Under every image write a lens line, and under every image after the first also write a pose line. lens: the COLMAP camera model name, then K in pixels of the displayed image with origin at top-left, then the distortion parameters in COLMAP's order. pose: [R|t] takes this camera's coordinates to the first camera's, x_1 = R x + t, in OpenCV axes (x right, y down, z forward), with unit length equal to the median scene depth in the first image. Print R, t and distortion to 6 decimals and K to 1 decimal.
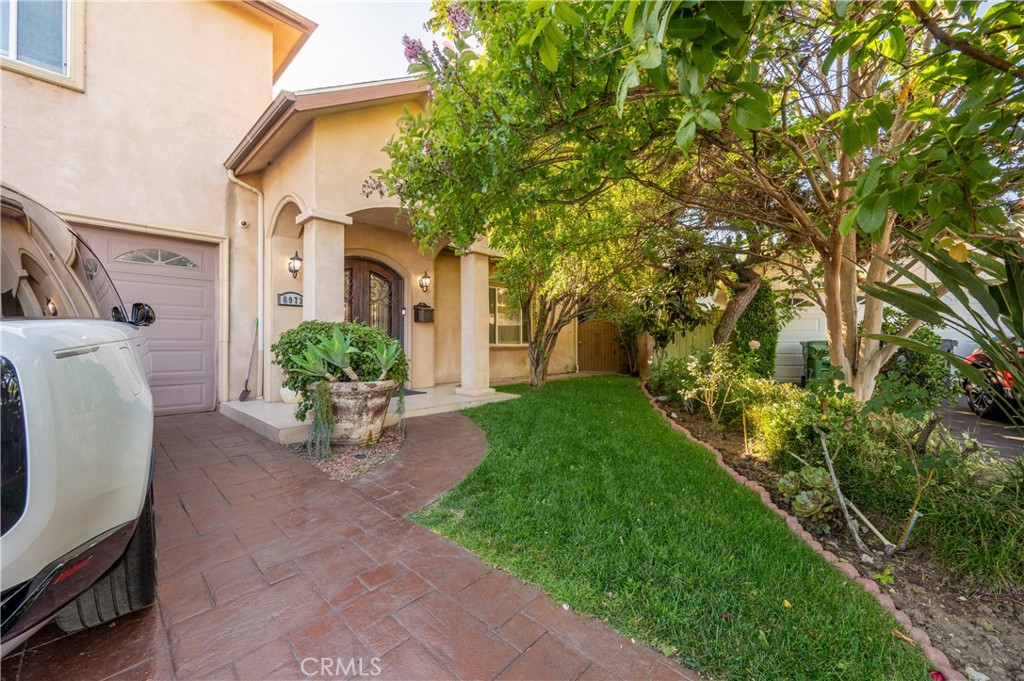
lens RADIAL K [[399.6, 0, 511.9], [0, 399.6, 340.7], [0, 0, 1]] dist [-0.000986, -0.000163]
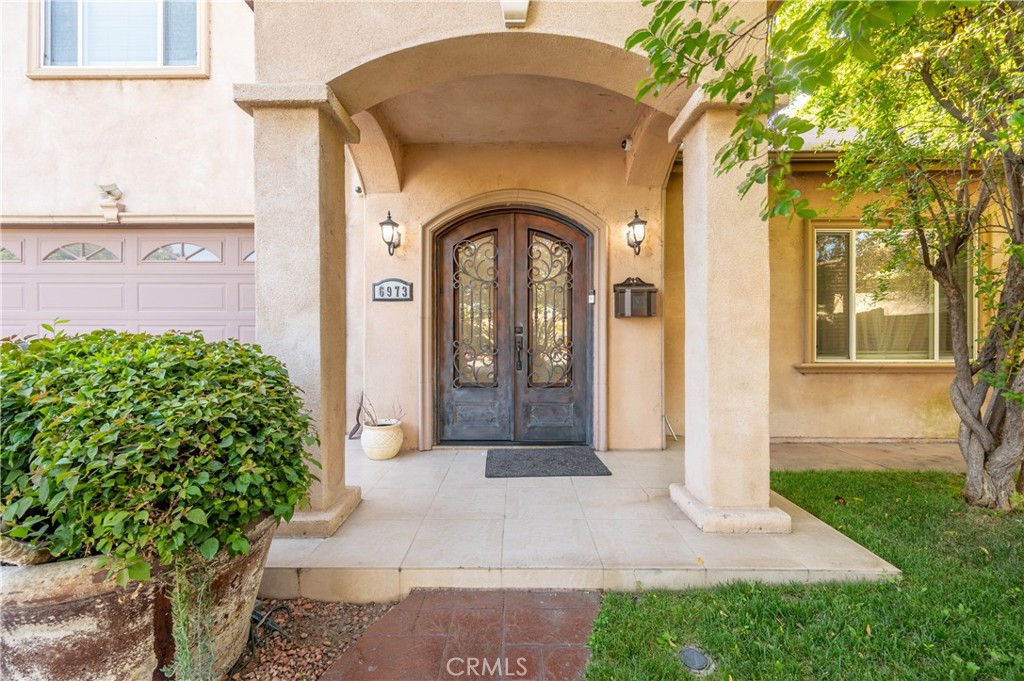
lens RADIAL K [[399.6, 0, 519.4], [0, 399.6, 340.1], [0, 0, 1]] dist [-0.000986, -0.000163]
pose [[0.687406, 0.003346, -0.726265, 0.037611], [0.005586, 0.999935, 0.009894, -0.023707], [0.726251, -0.010858, 0.687343, 0.565868]]
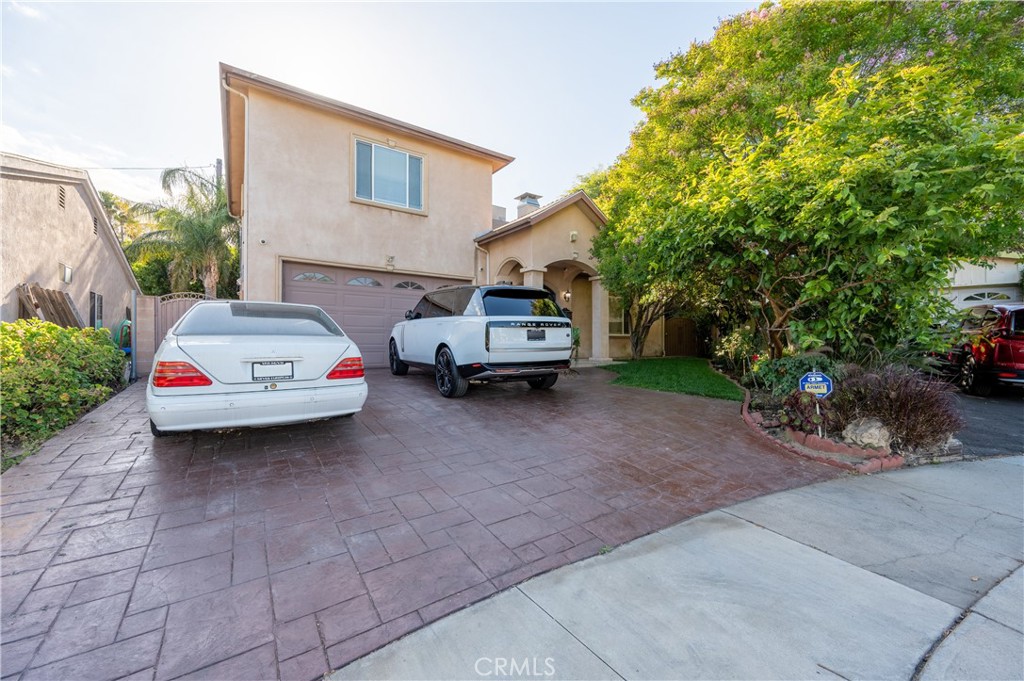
lens RADIAL K [[399.6, 0, 512.1], [0, 399.6, 339.6], [0, 0, 1]] dist [-0.000986, -0.000163]
pose [[0.979212, 0.002075, -0.202828, -0.105457], [-0.001643, 0.999996, 0.002303, 0.033736], [0.202832, -0.001922, 0.979212, -0.683259]]
